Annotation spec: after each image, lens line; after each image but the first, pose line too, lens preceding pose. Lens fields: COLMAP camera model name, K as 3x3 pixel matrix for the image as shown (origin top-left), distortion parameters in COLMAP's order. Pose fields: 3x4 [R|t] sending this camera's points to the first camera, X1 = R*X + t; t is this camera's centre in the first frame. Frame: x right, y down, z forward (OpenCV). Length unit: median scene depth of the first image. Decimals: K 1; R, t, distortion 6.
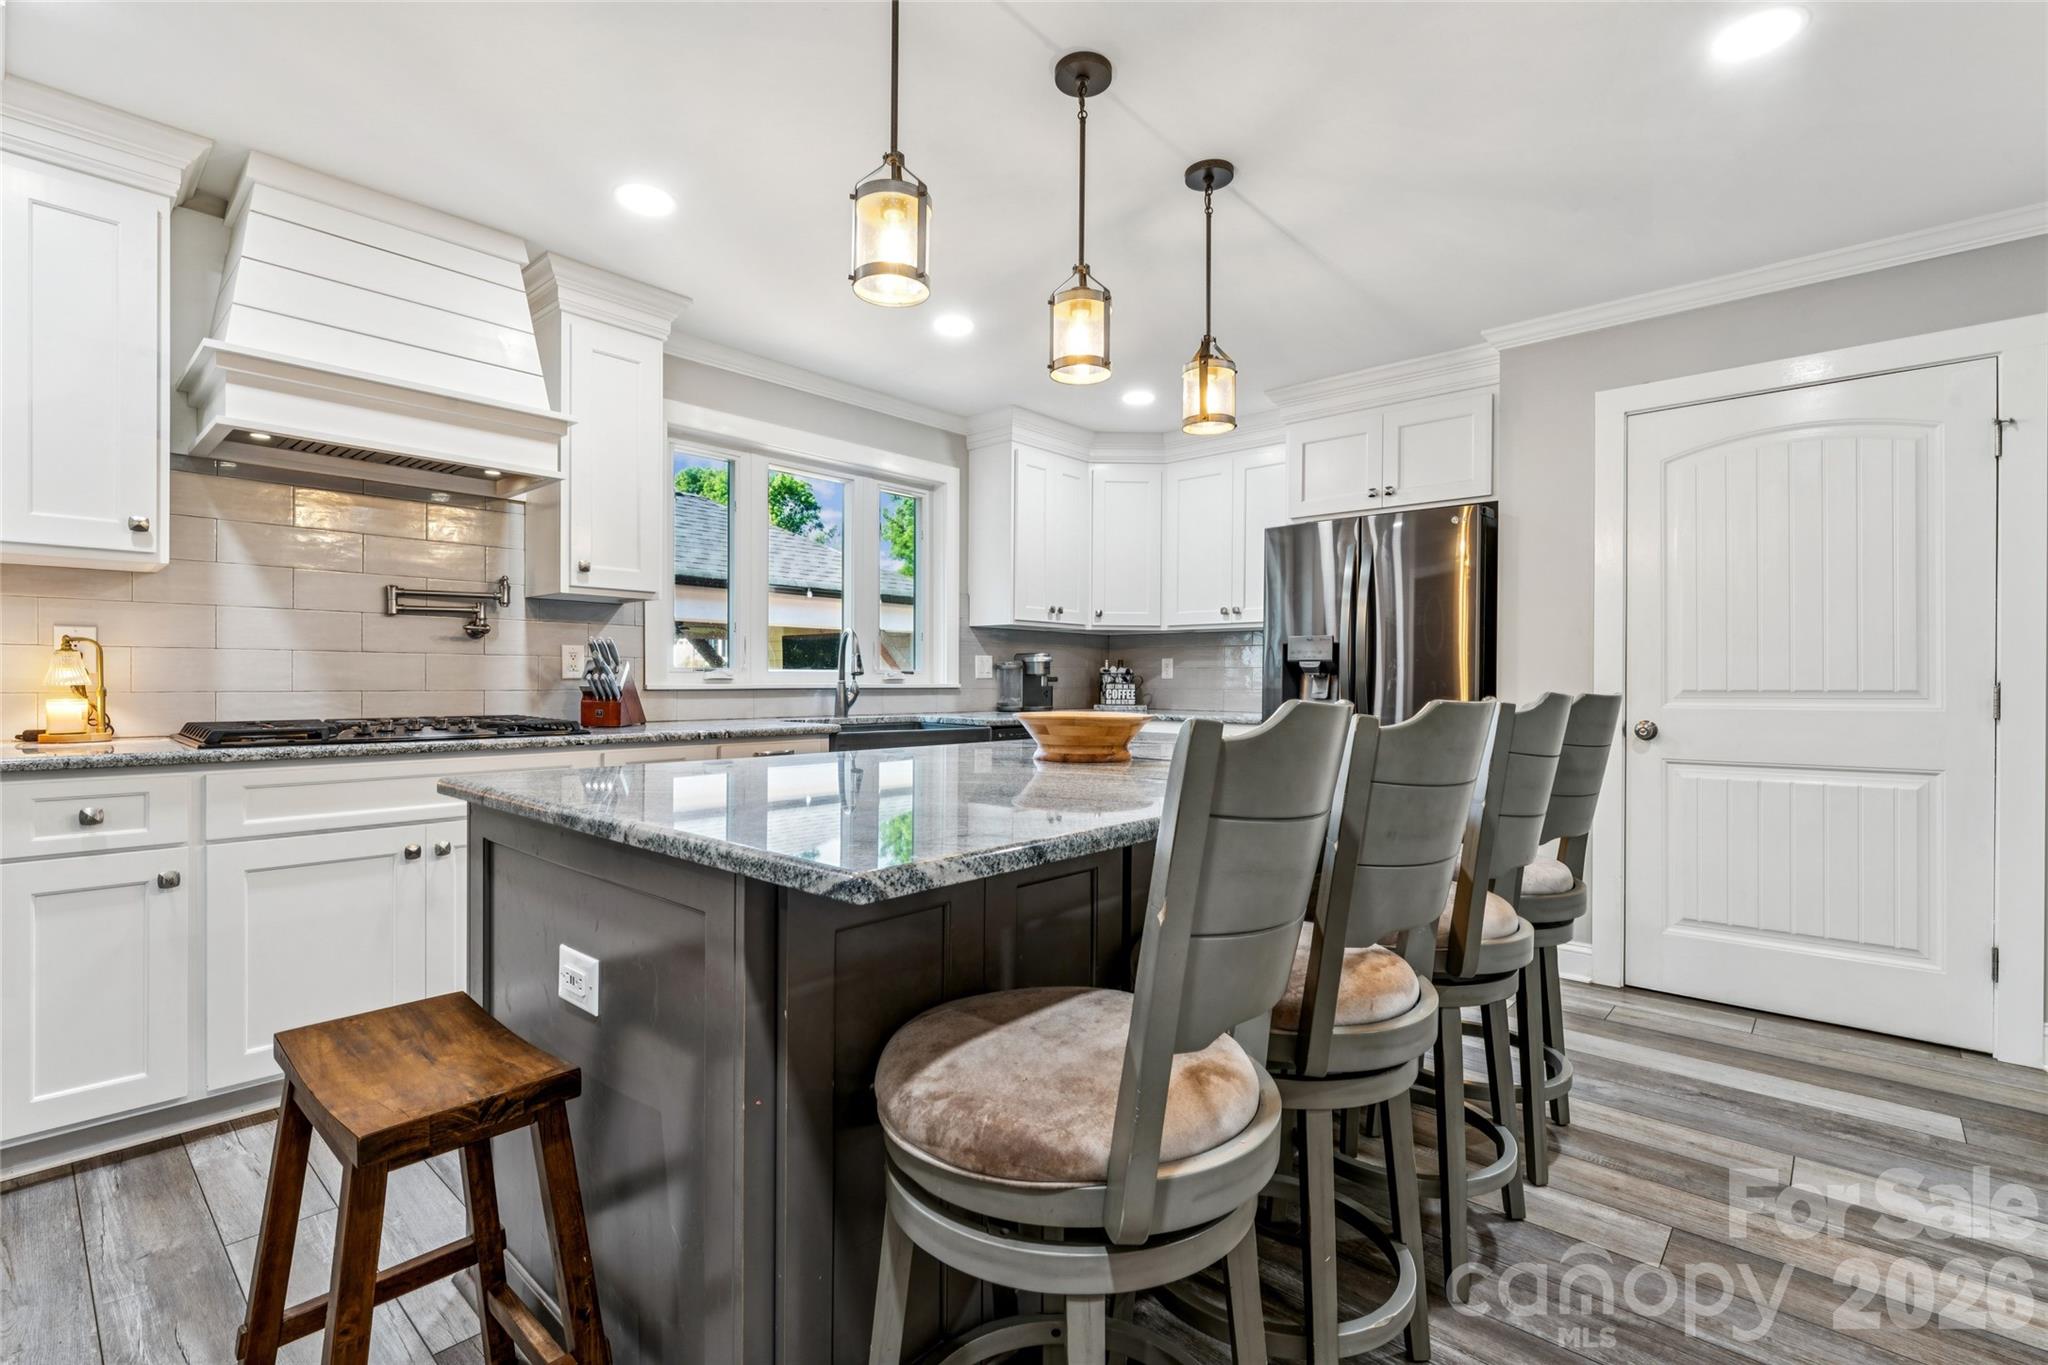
lens RADIAL K [[927.8, 0, 1015.1], [0, 927.8, 683.7], [0, 0, 1]] dist [-0.003113, -0.000313]
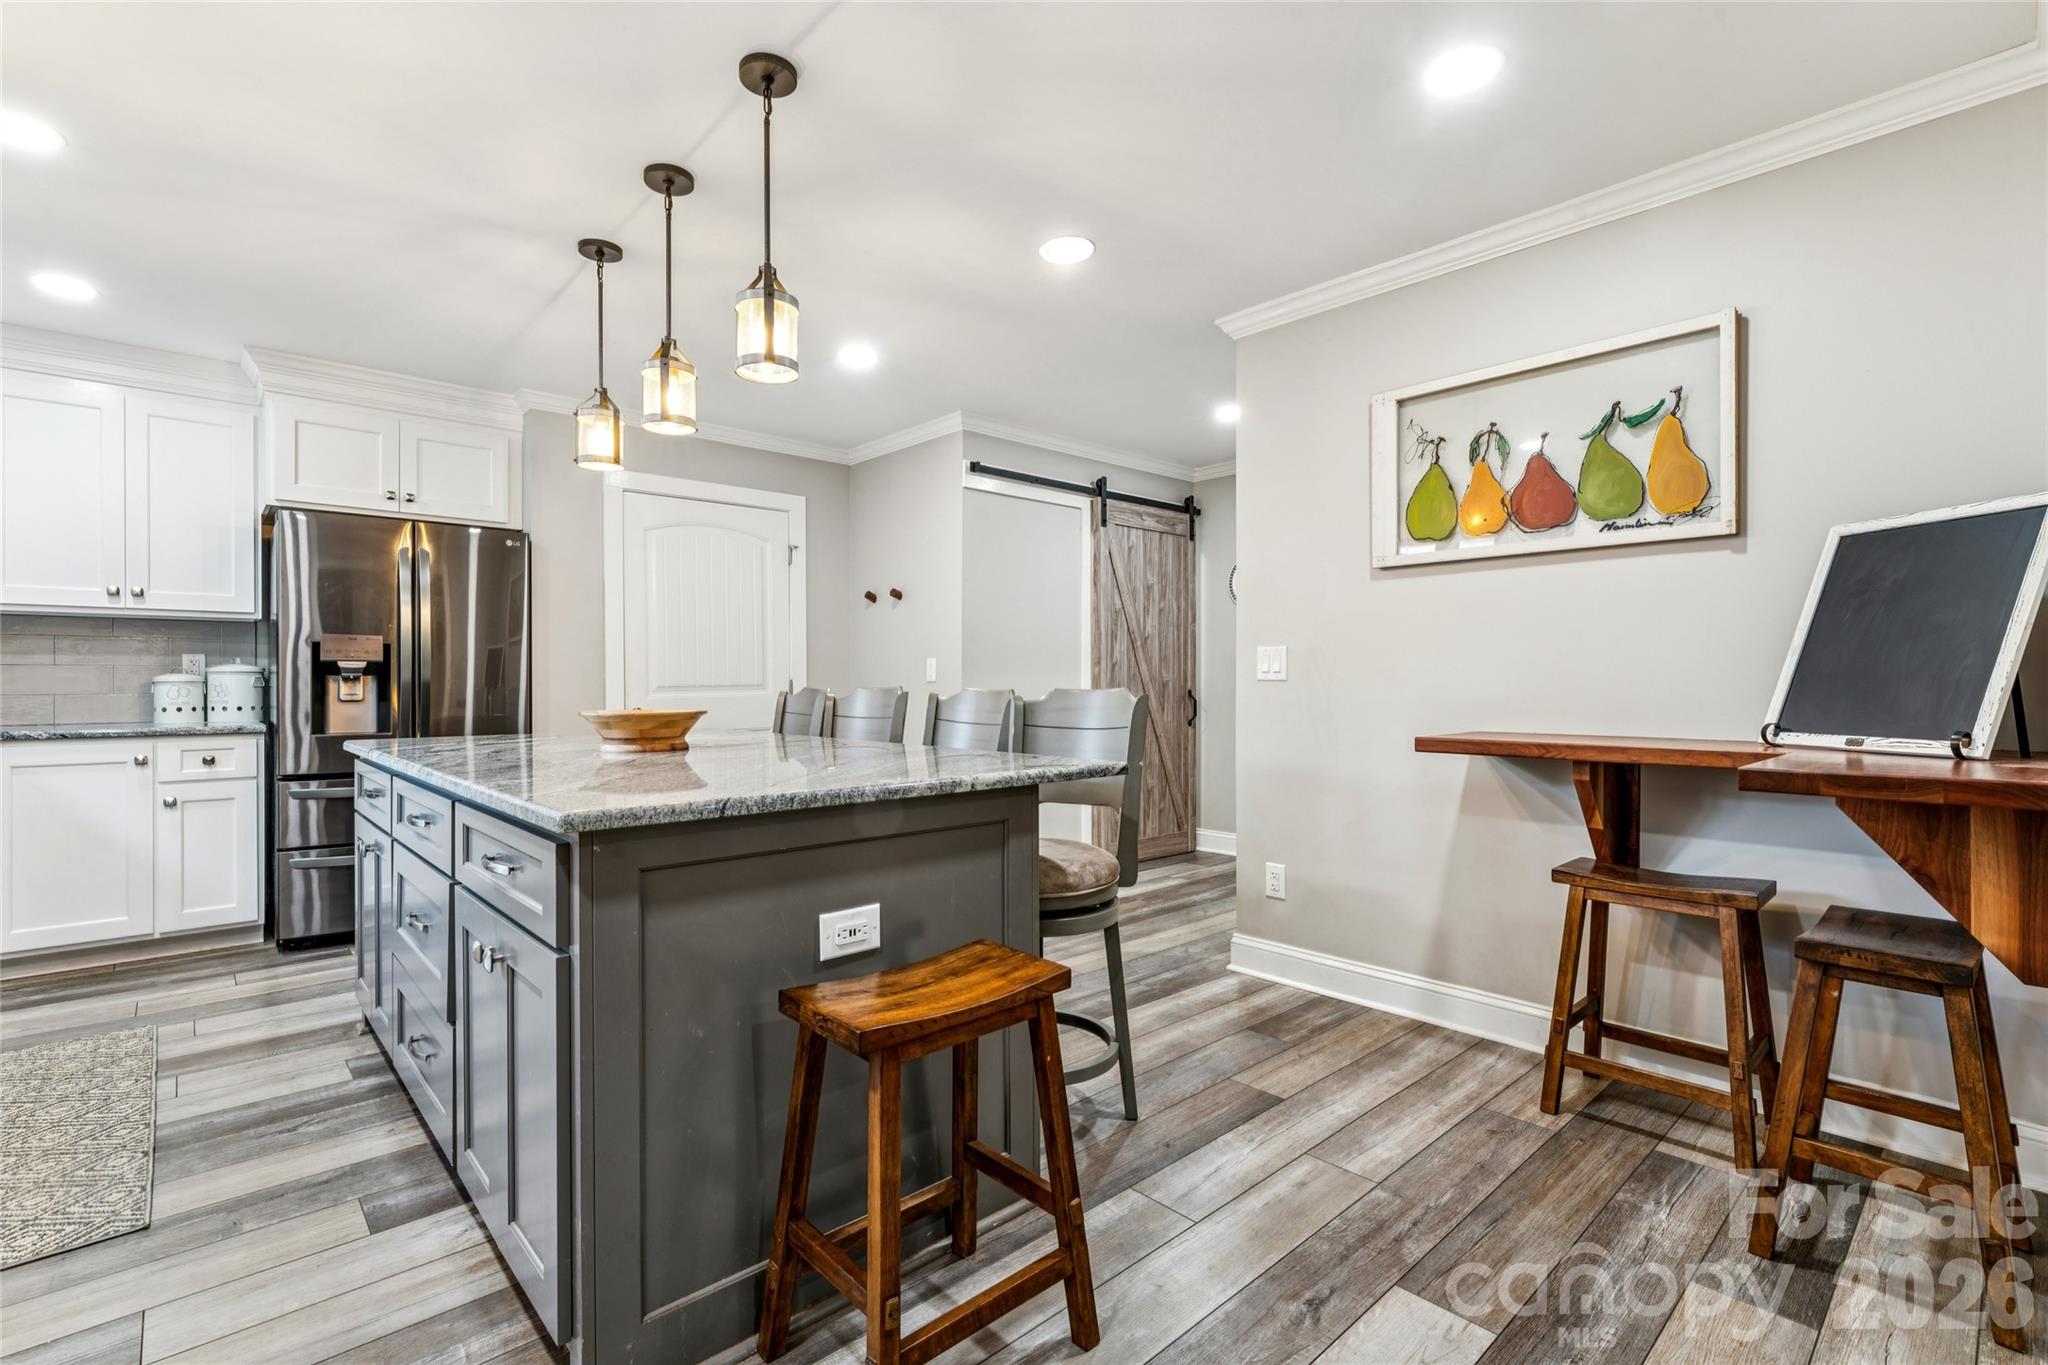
lens RADIAL K [[927.8, 0, 1015.1], [0, 927.8, 683.7], [0, 0, 1]] dist [-0.003113, -0.000313]
pose [[0.099074, -0.009000, 0.995039, -0.676243], [0.006604, 0.999943, 0.008387, -0.005539], [-0.995058, 0.005741, 0.099128, 0.271897]]
